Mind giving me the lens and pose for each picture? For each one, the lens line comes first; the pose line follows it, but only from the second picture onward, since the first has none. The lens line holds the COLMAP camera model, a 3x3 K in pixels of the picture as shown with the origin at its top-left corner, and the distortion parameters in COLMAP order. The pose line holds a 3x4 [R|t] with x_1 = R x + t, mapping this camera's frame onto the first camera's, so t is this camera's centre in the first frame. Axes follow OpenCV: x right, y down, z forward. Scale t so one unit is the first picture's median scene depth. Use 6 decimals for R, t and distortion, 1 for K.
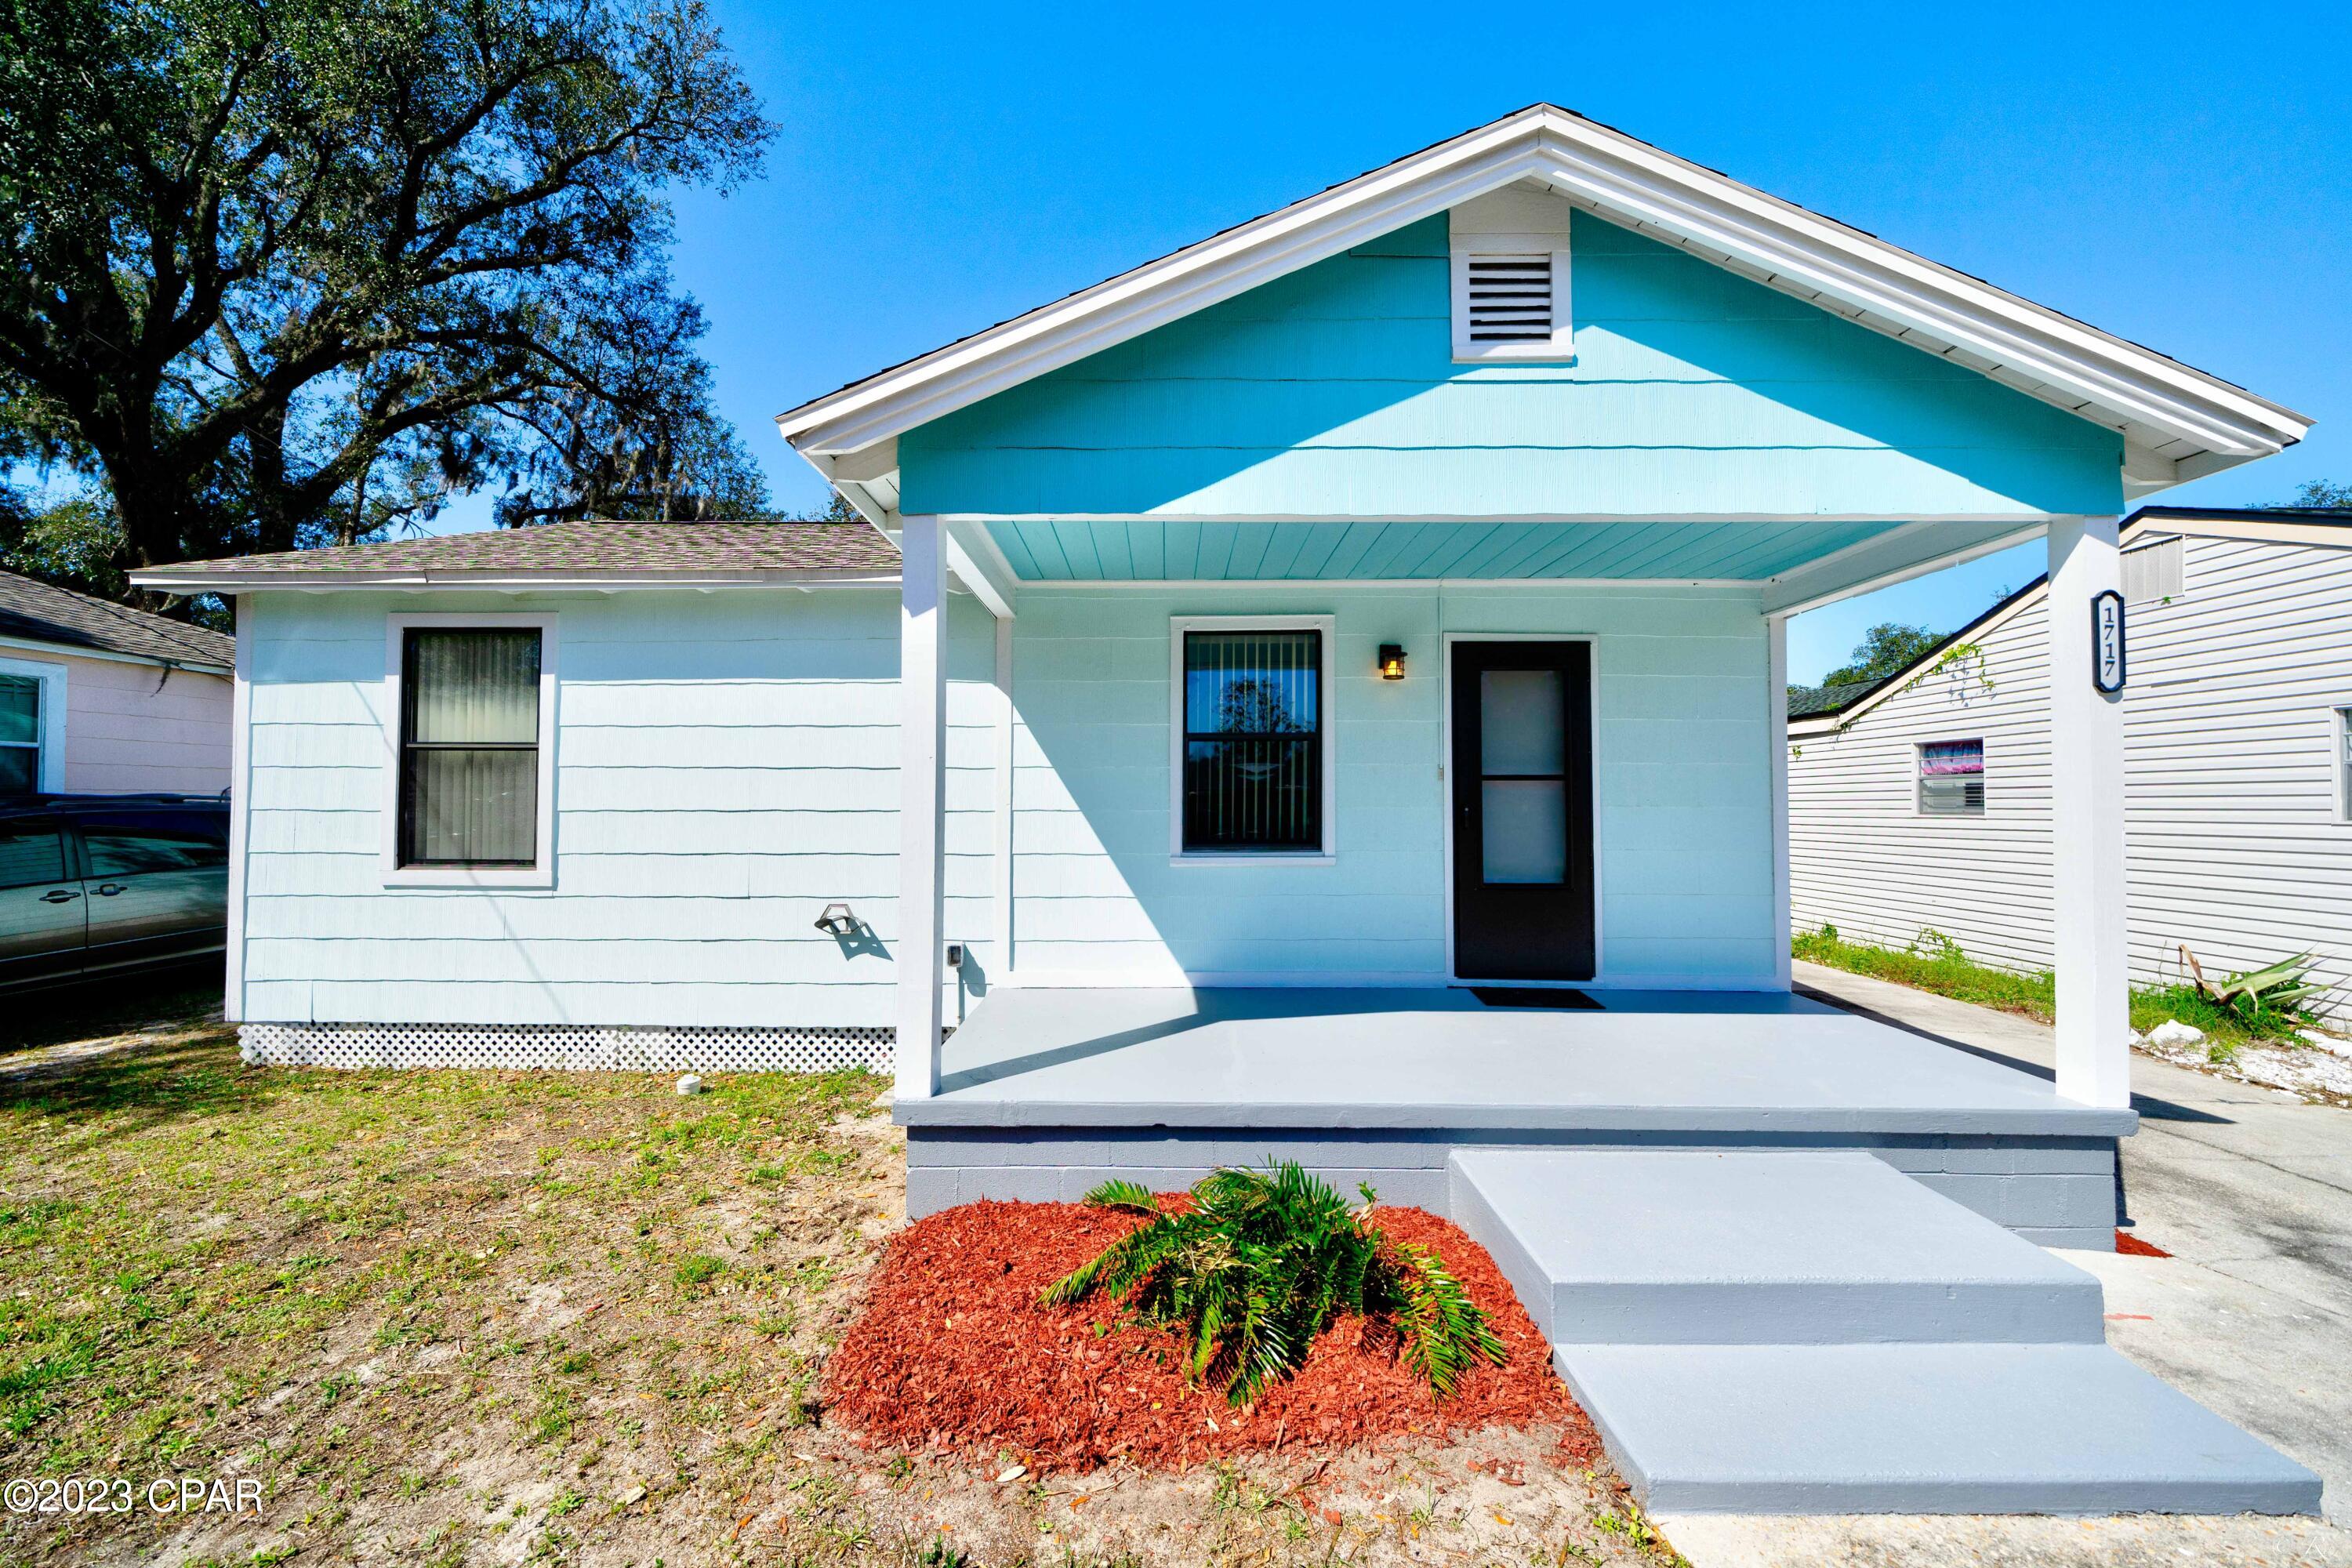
lens RADIAL K [[821.9, 0, 1174.1], [0, 821.9, 785.4], [0, 0, 1]] dist [-0.004160, -0.000081]
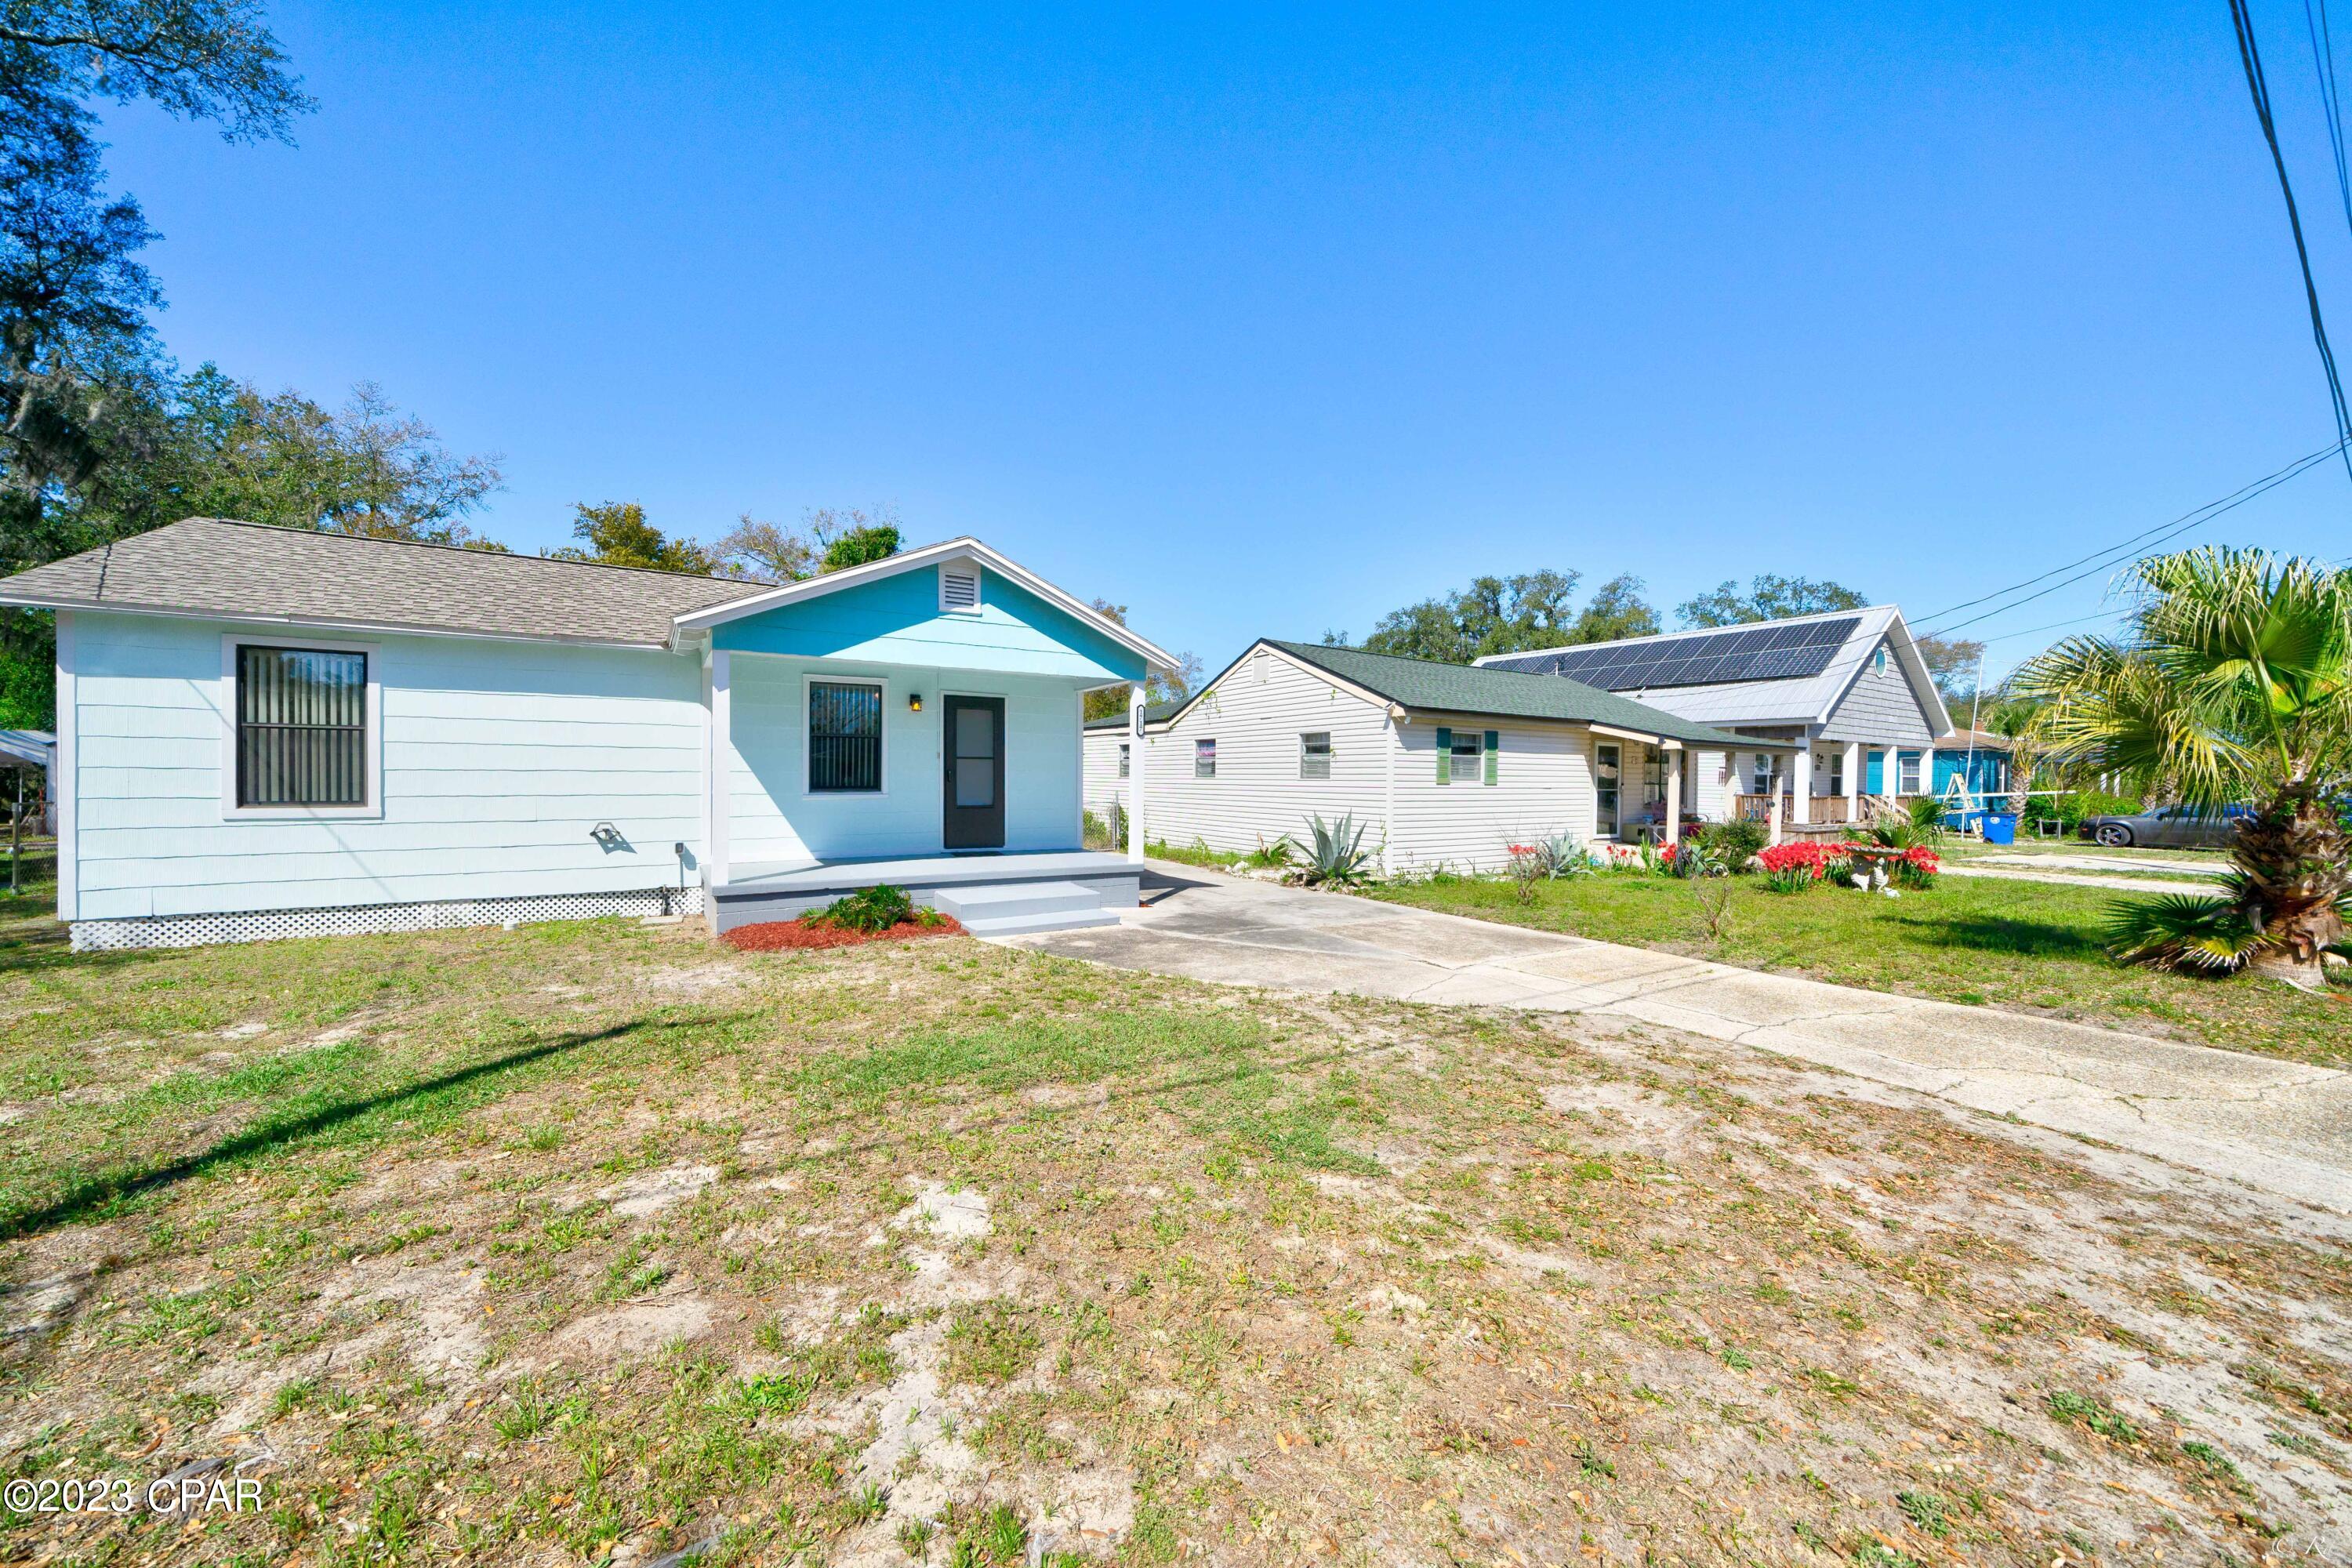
lens RADIAL K [[821.9, 0, 1174.1], [0, 821.9, 785.4], [0, 0, 1]] dist [-0.004160, -0.000081]
pose [[0.844477, -0.002715, 0.535586, -0.308380], [-0.019471, 0.999171, 0.035764, -0.024967], [-0.535238, -0.040630, 0.843723, -1.156192]]
